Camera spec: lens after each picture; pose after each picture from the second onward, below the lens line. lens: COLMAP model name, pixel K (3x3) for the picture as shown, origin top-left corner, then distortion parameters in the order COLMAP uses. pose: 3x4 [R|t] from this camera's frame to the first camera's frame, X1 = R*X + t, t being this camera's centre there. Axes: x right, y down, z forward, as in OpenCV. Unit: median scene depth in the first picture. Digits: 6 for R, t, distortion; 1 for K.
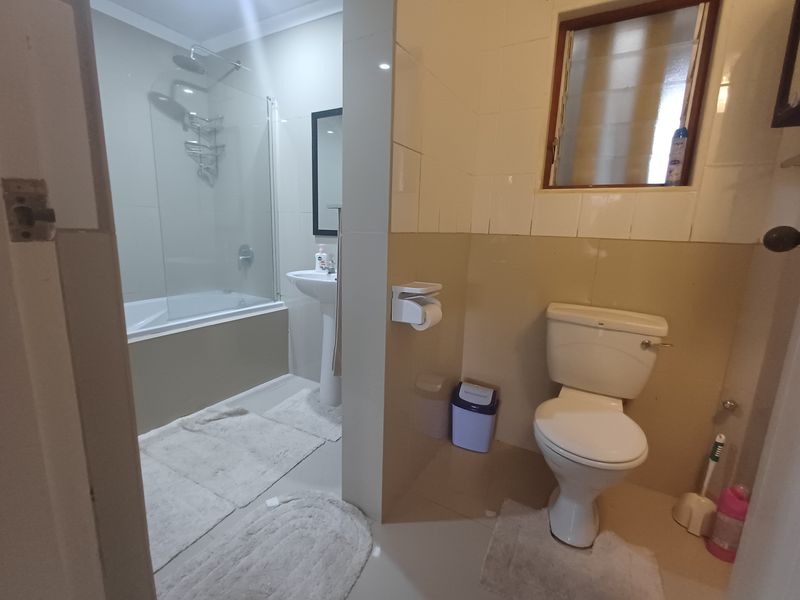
lens RADIAL K [[365.9, 0, 393.0], [0, 365.9, 298.4], [0, 0, 1]] dist [0.001611, 0.000254]
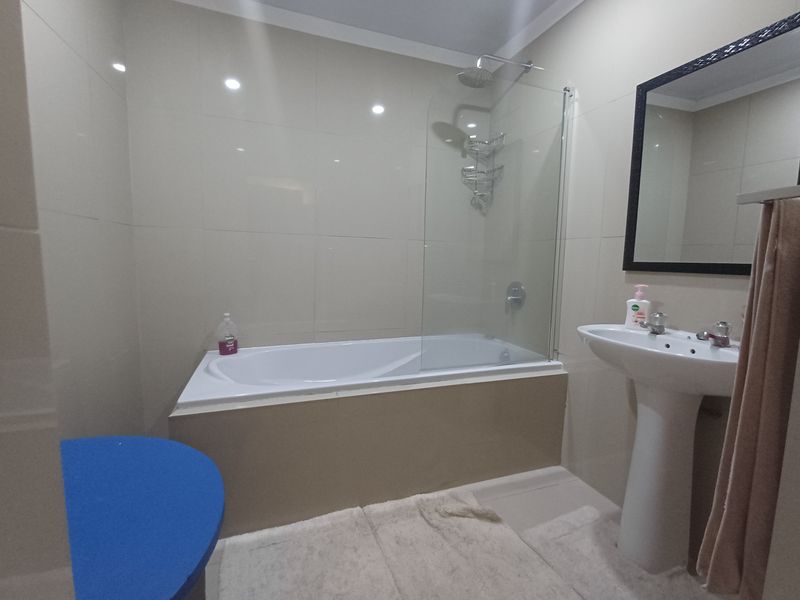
lens RADIAL K [[365.9, 0, 393.0], [0, 365.9, 298.4], [0, 0, 1]] dist [0.001611, 0.000254]
pose [[0.773295, 0.052016, -0.631909, -0.116522], [-0.111059, 0.992333, -0.054224, -0.041971], [0.624243, 0.112111, 0.773144, 0.242399]]
